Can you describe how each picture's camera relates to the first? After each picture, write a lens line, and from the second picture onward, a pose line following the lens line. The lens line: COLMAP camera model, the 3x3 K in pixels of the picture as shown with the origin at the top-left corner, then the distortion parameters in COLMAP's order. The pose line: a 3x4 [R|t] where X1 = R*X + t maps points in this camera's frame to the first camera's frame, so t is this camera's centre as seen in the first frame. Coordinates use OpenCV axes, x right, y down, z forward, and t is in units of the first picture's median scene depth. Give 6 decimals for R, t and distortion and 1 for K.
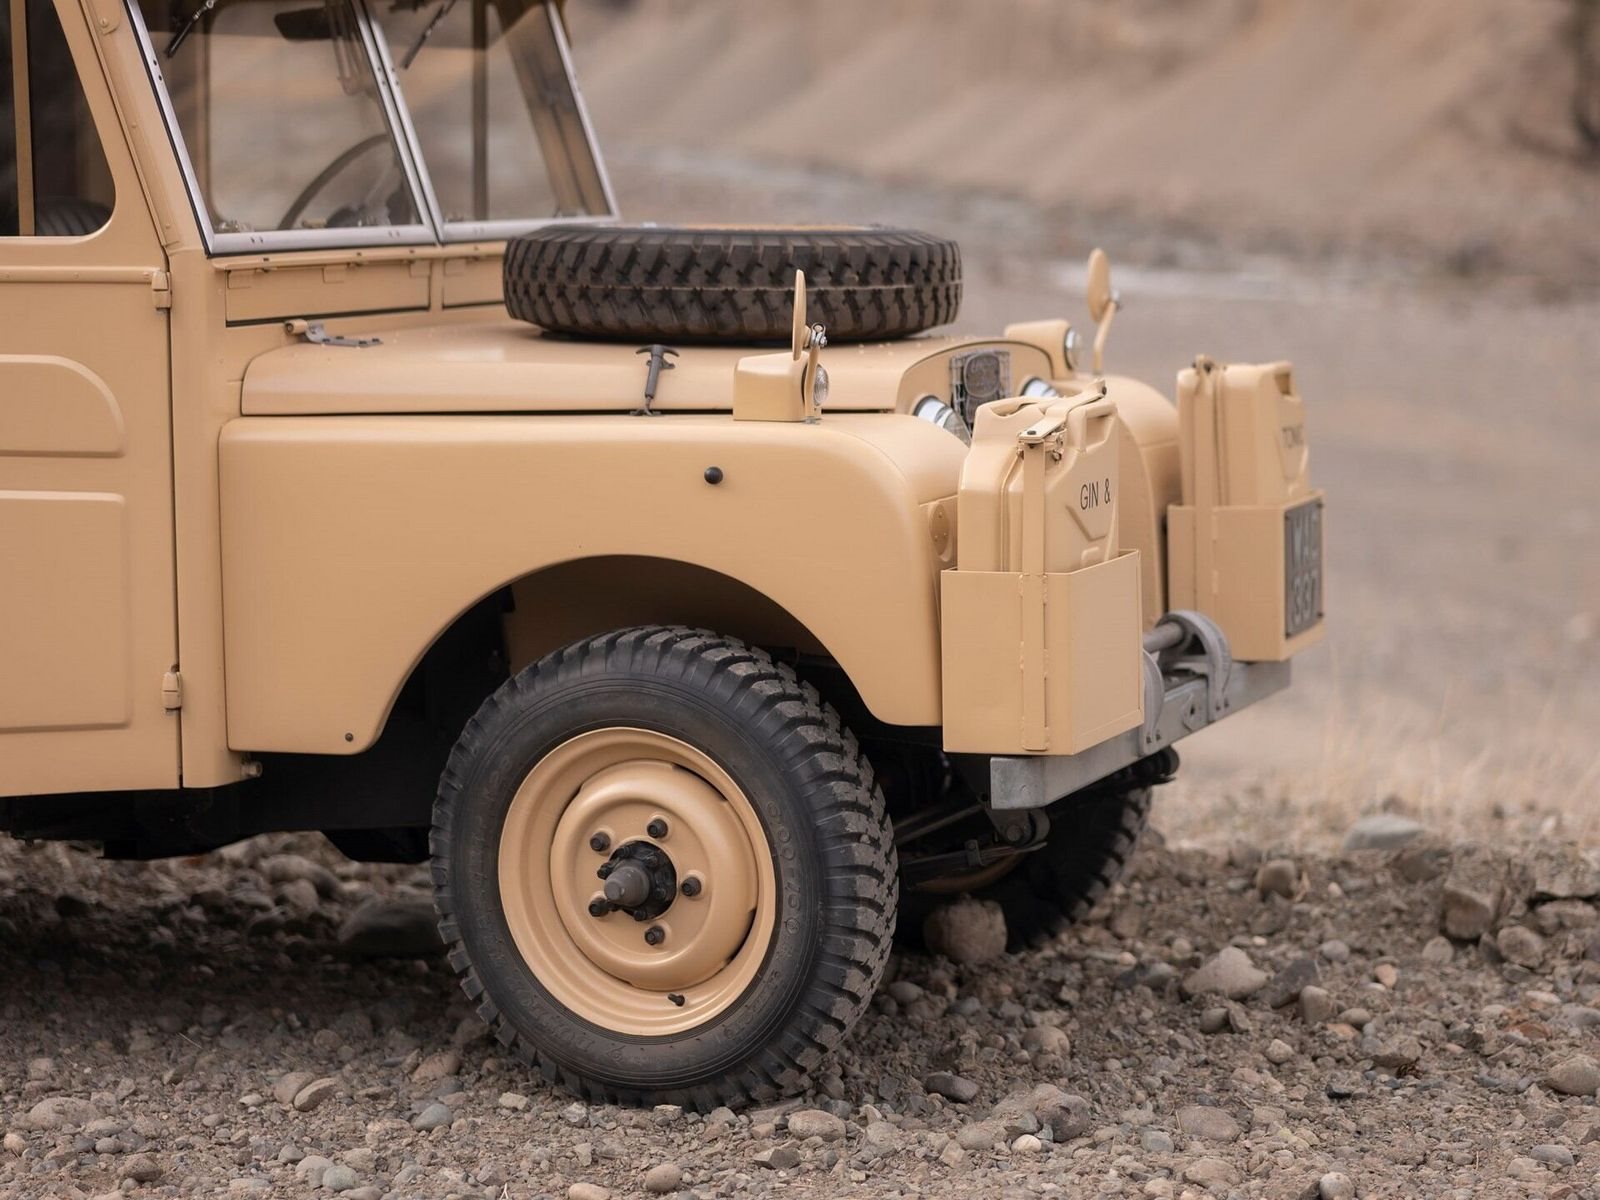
lens RADIAL K [[3864.9, 0, 745.5], [0, 3864.9, 600.0], [0, 0, 1]] dist [0.032431, -0.594368]
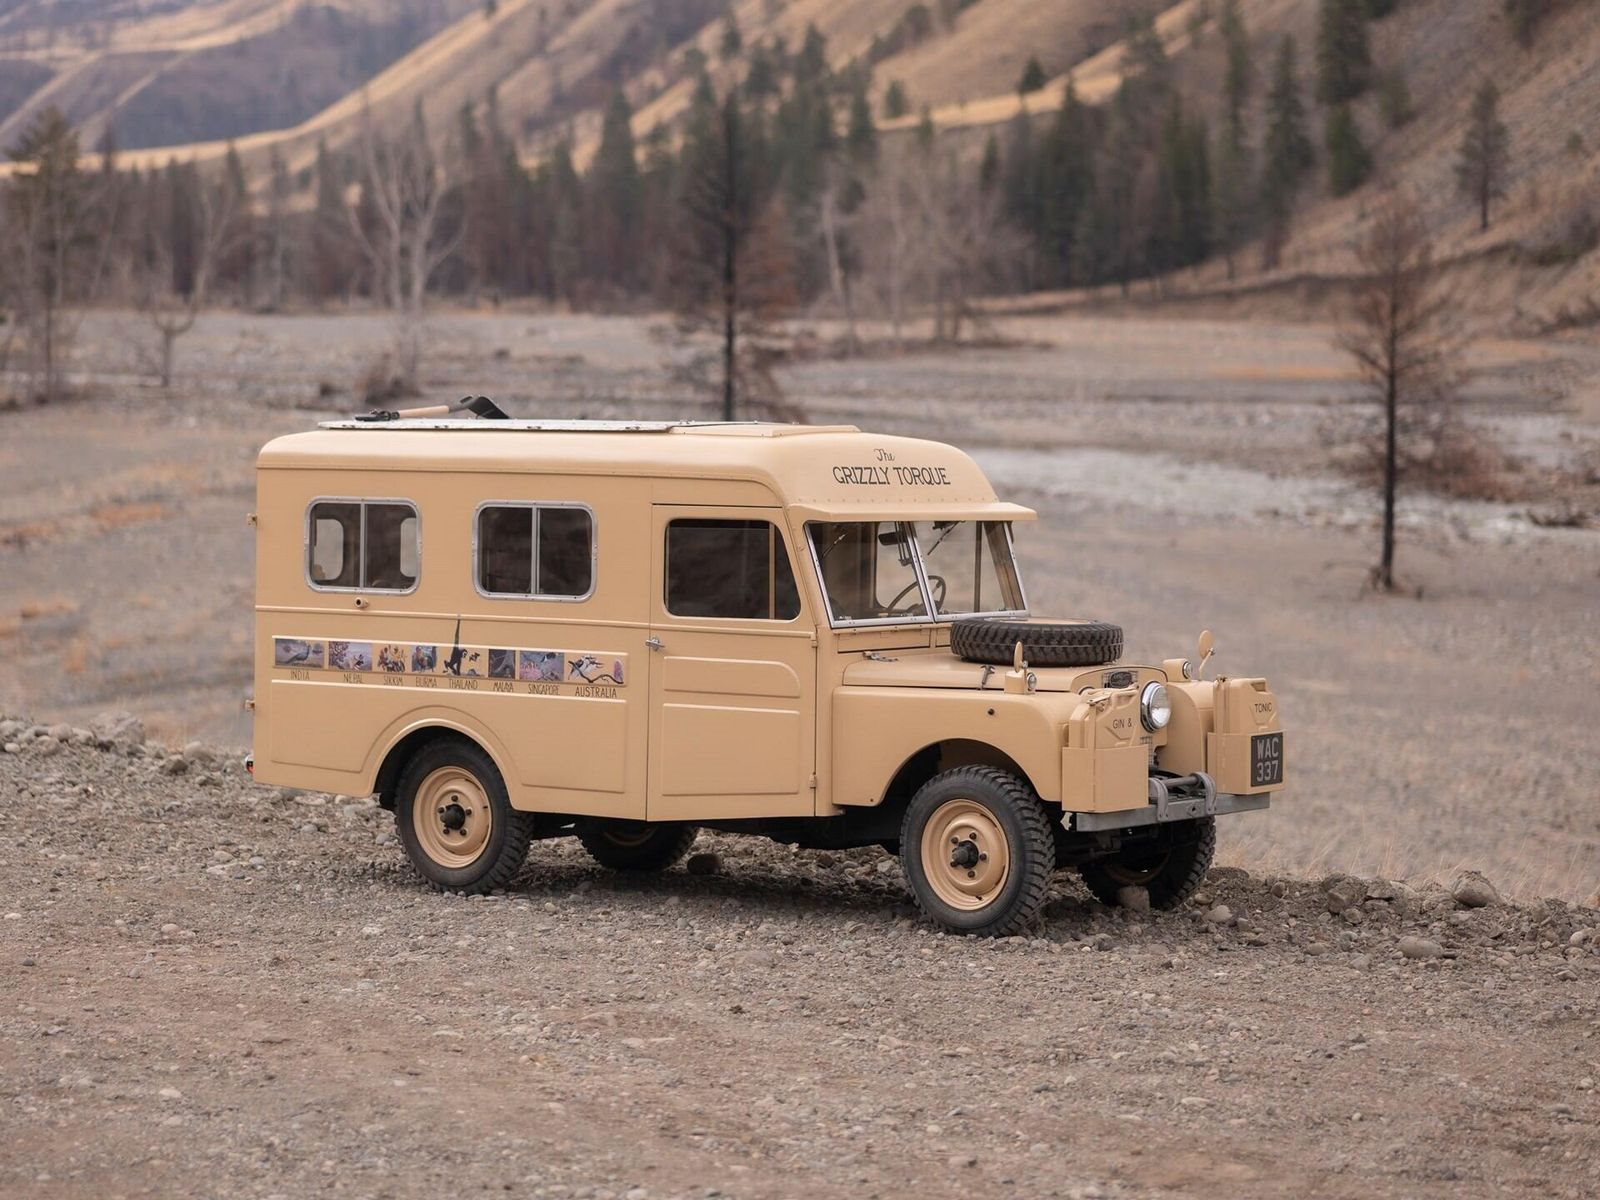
lens RADIAL K [[2941.7, 0, 800.0], [0, 2941.7, 600.0], [0, 0, 1]] dist [0.019584, 0.010185]
pose [[0.968274, 0.028197, -0.248296, 0.362089], [-0.046914, 0.996458, -0.069789, 0.040668], [0.245448, 0.079224, 0.966167, -1.059484]]
